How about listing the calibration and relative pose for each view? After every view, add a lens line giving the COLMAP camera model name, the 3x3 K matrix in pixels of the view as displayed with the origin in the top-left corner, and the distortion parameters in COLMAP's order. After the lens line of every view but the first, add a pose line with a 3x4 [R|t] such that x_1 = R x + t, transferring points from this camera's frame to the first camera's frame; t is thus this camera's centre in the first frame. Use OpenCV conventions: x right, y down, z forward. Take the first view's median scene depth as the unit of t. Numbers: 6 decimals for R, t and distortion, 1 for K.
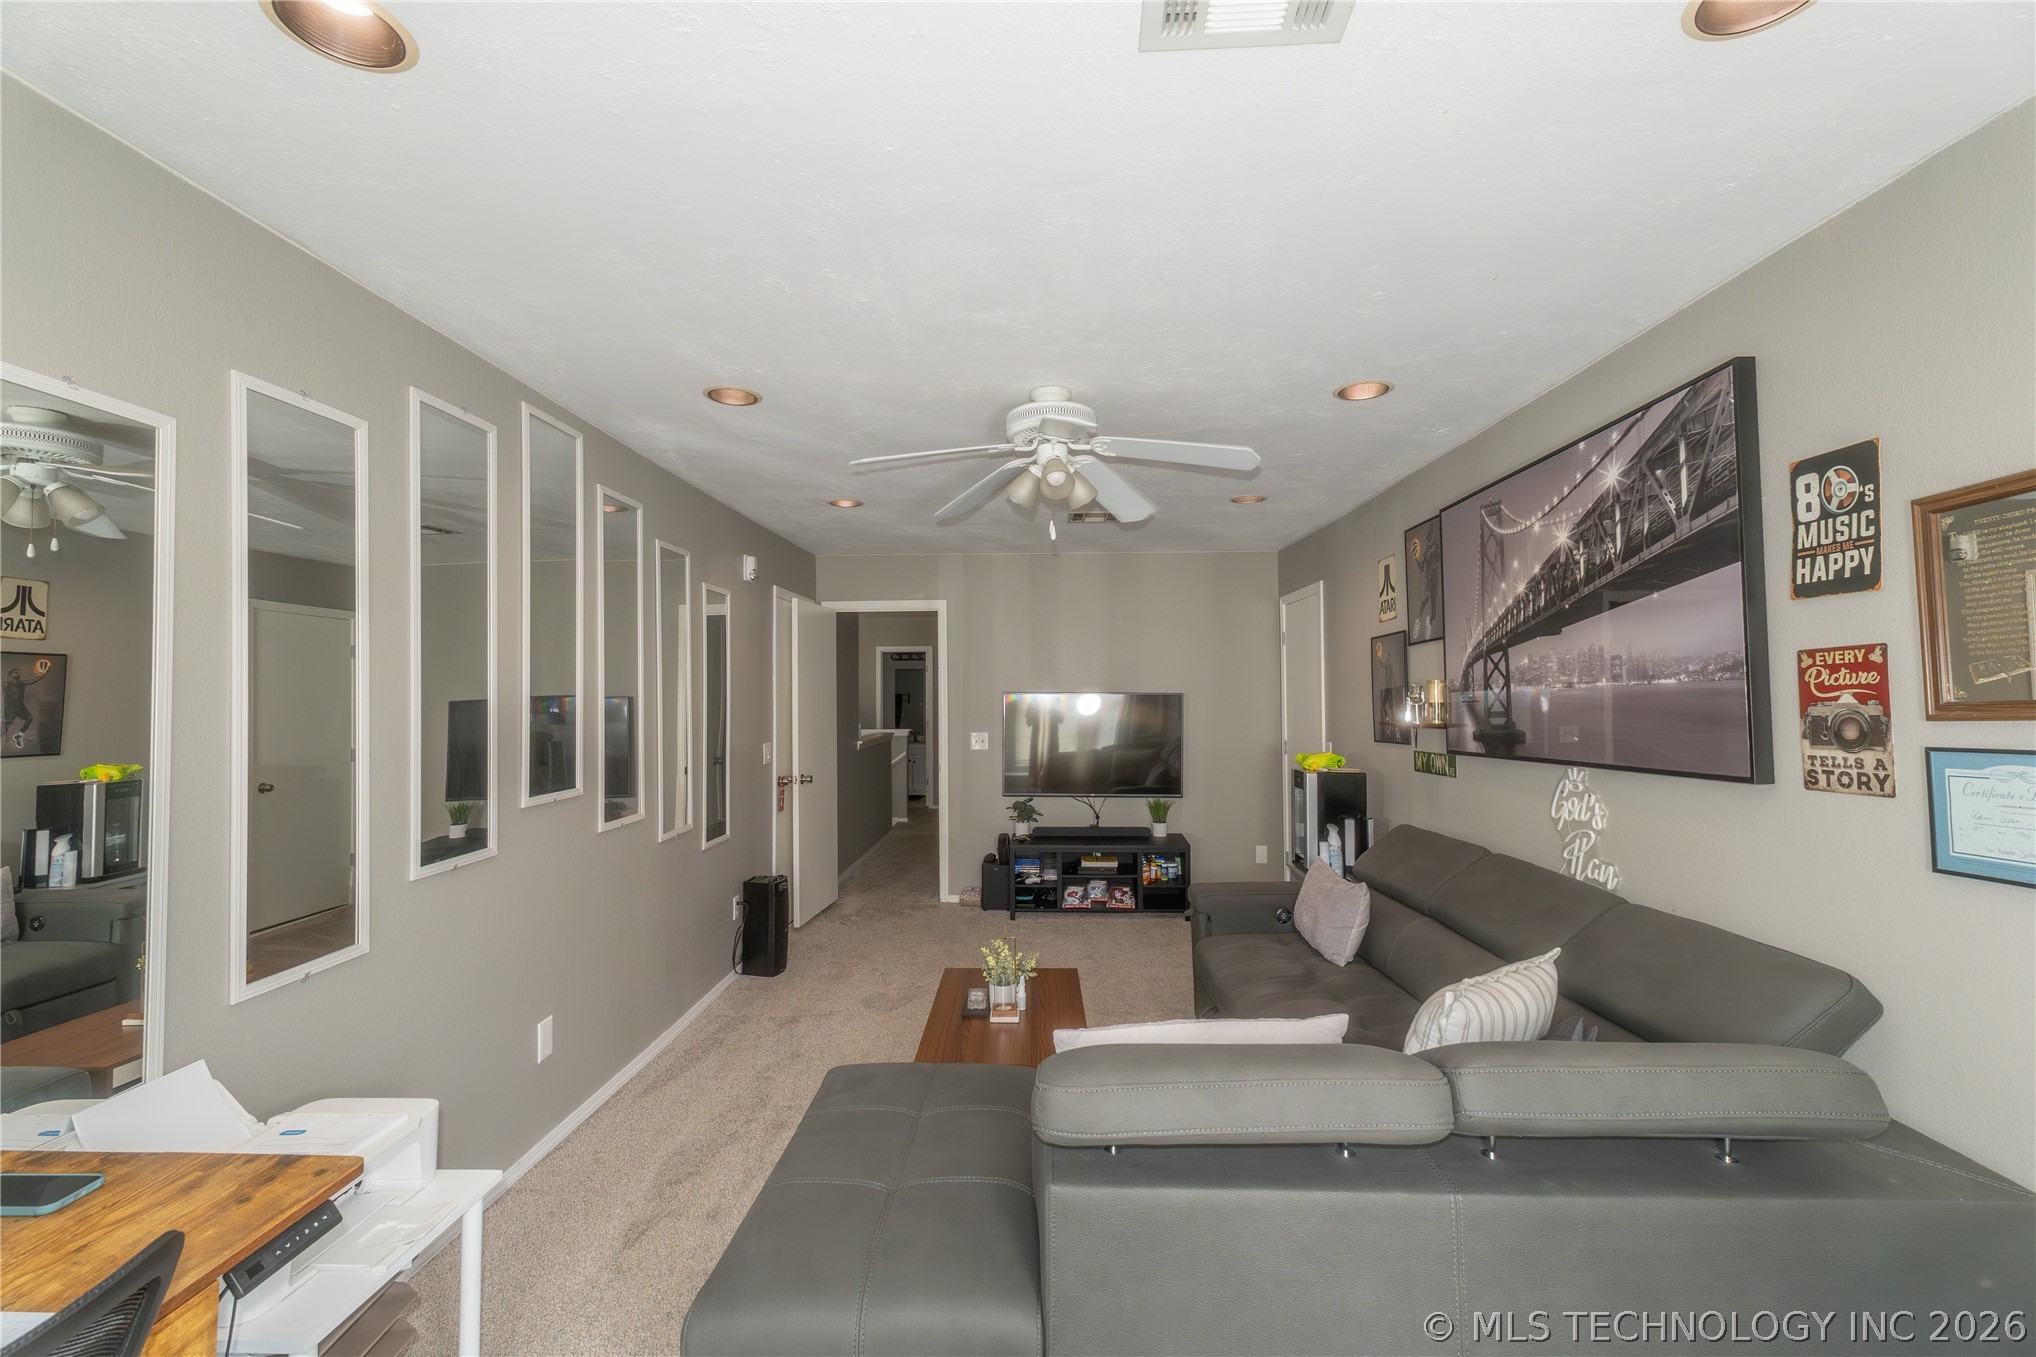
lens RADIAL K [[875.6, 0, 1016.1], [0, 875.6, 674.2], [0, 0, 1]] dist [-0.000408, -0.000369]
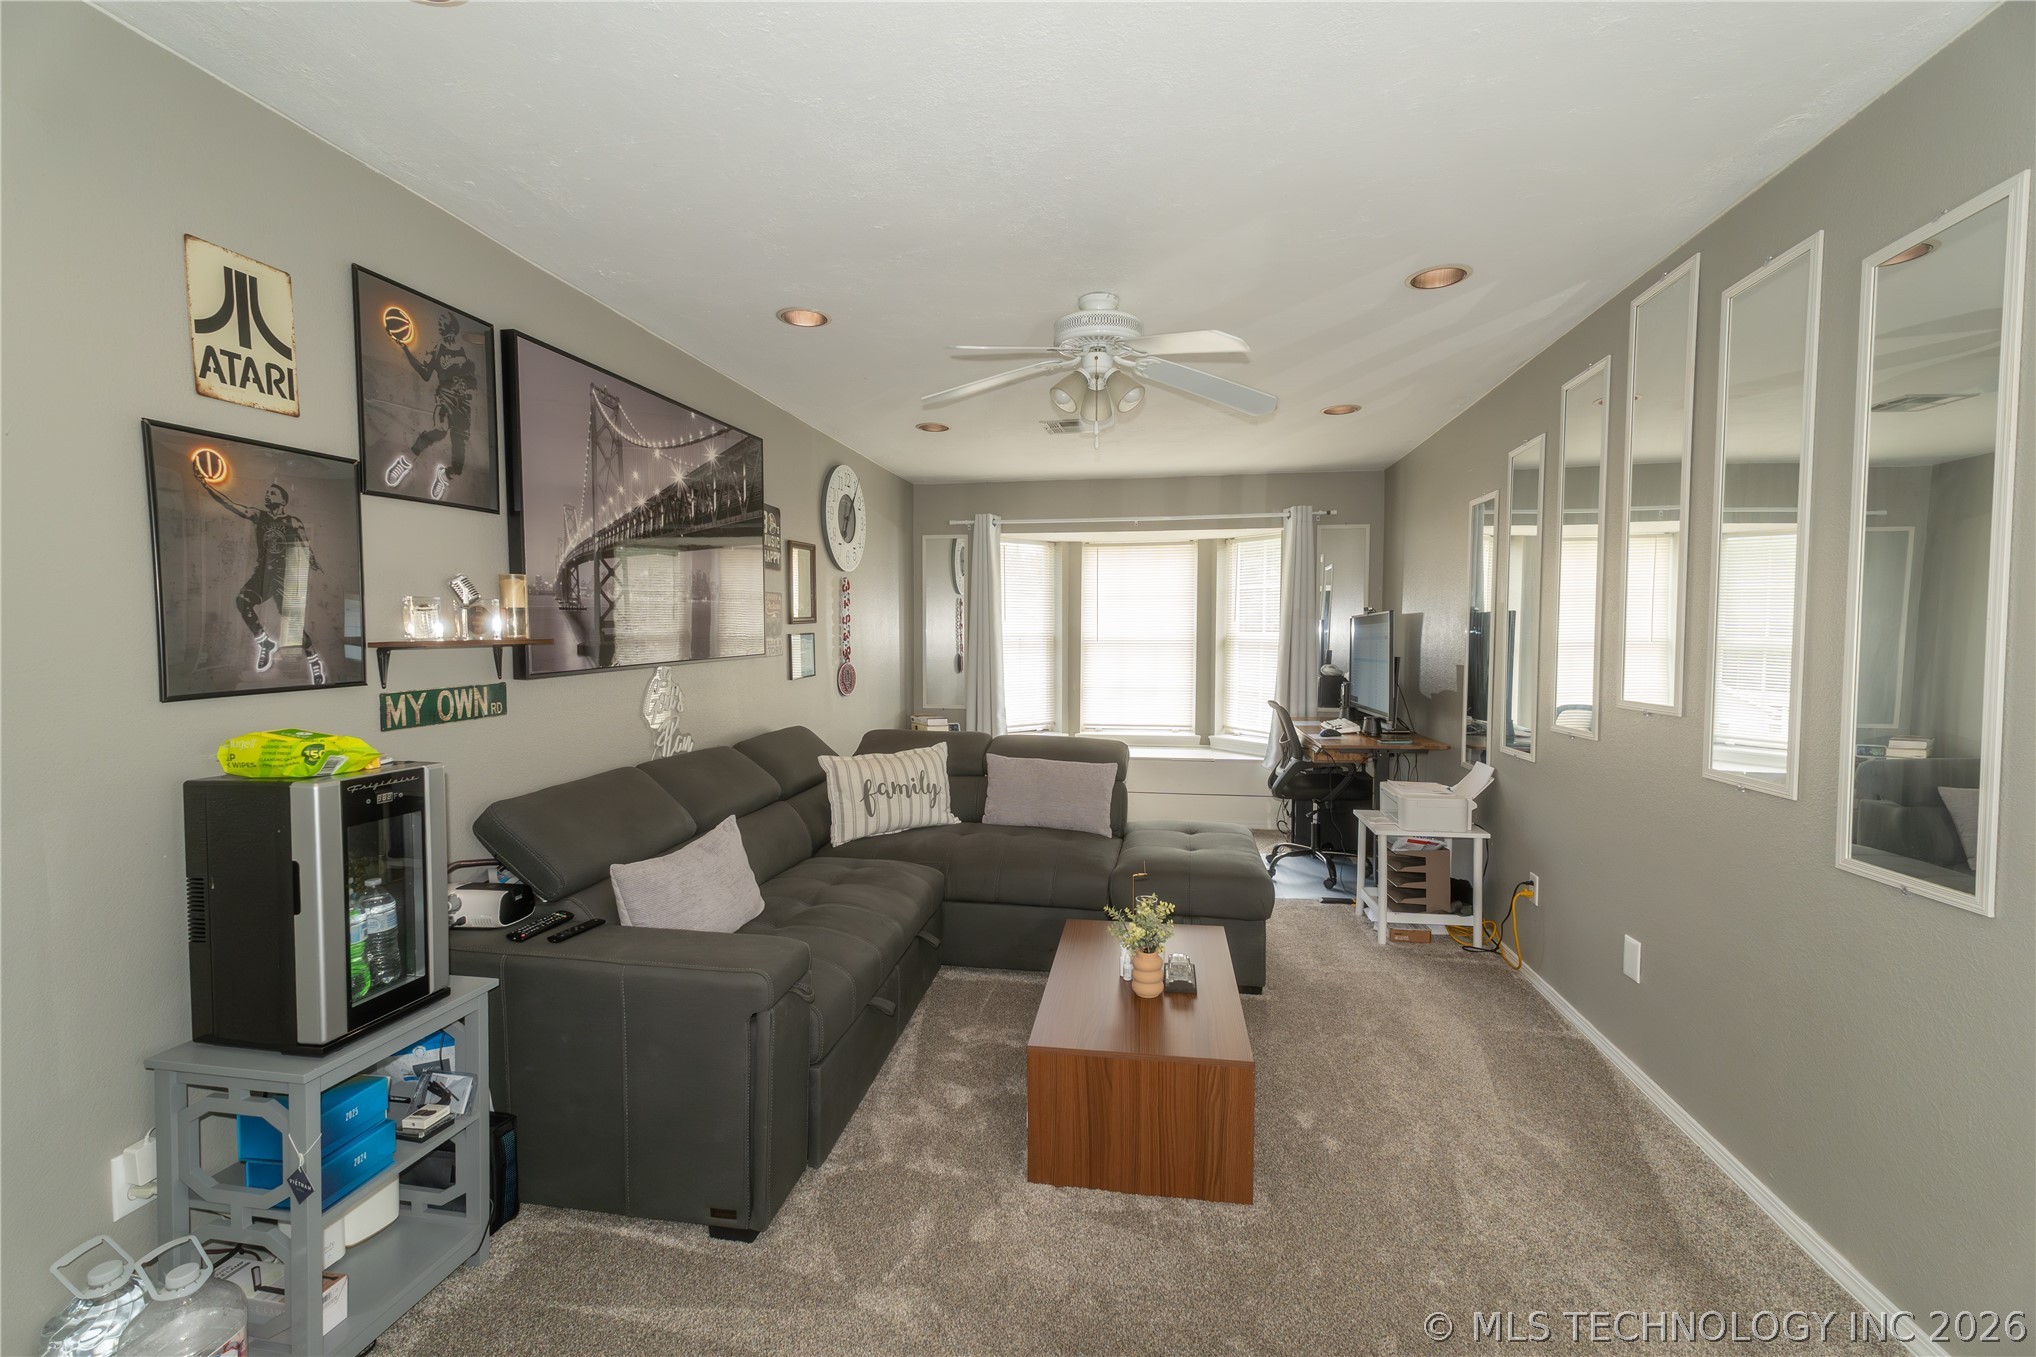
lens RADIAL K [[875.6, 0, 1010.8], [0, 875.6, 674.1], [0, 0, 1]] dist [-0.000408, -0.000369]
pose [[-0.989700, 0.003766, 0.143110, -0.004111], [0.006232, 0.999840, 0.016788, 0.094494], [-0.143023, 0.017507, -0.989564, 2.037548]]
